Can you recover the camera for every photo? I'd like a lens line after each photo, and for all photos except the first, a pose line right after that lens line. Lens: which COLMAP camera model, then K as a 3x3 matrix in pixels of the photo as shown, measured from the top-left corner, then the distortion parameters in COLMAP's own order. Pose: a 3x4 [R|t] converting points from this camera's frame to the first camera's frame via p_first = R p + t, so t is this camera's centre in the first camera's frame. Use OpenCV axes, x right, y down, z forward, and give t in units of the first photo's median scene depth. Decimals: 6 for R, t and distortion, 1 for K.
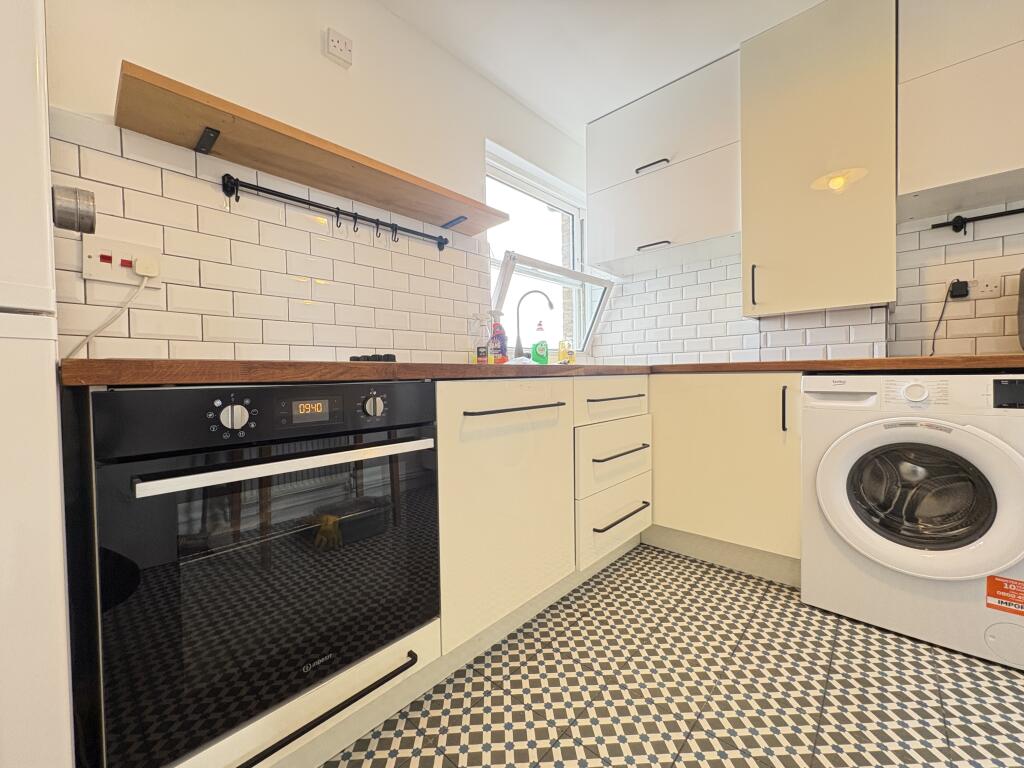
lens RADIAL K [[408.4, 0, 512.0], [0, 408.4, 384.0], [0, 0, 1]] dist [-0.002728, -0.000254]
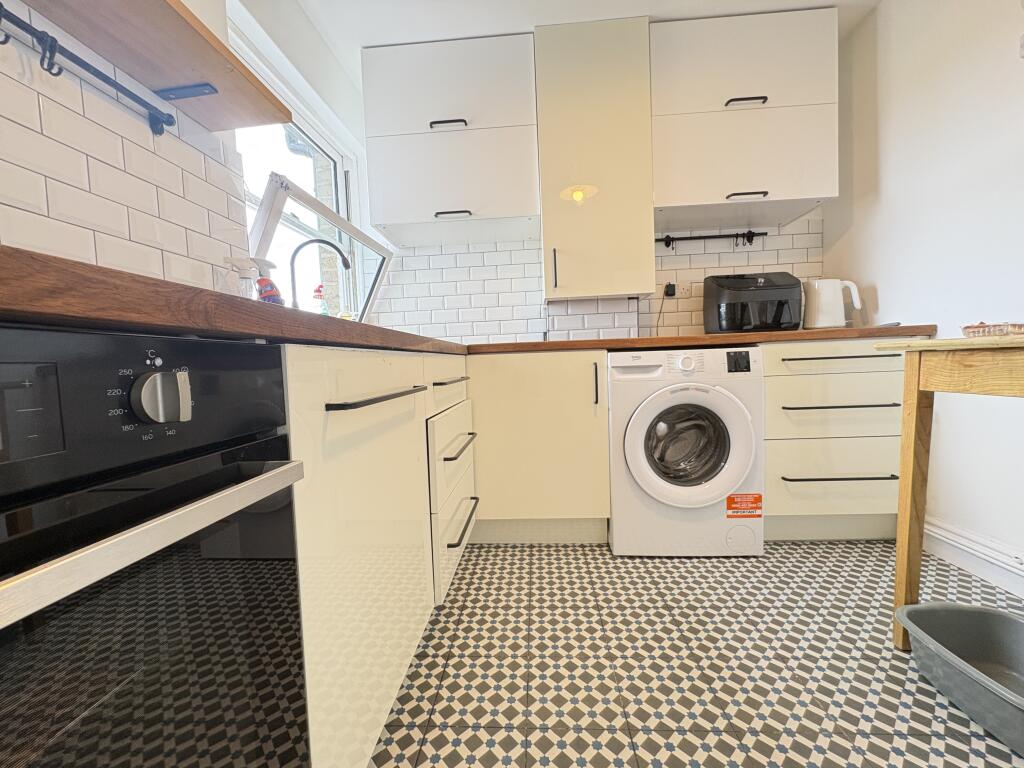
lens RADIAL K [[408.4, 0, 512.0], [0, 408.4, 384.0], [0, 0, 1]] dist [-0.002728, -0.000254]
pose [[0.777967, -0.046494, 0.626583, -0.185199], [0.039812, 0.998902, 0.024691, 0.026558], [-0.627043, 0.005737, 0.778964, 0.296641]]
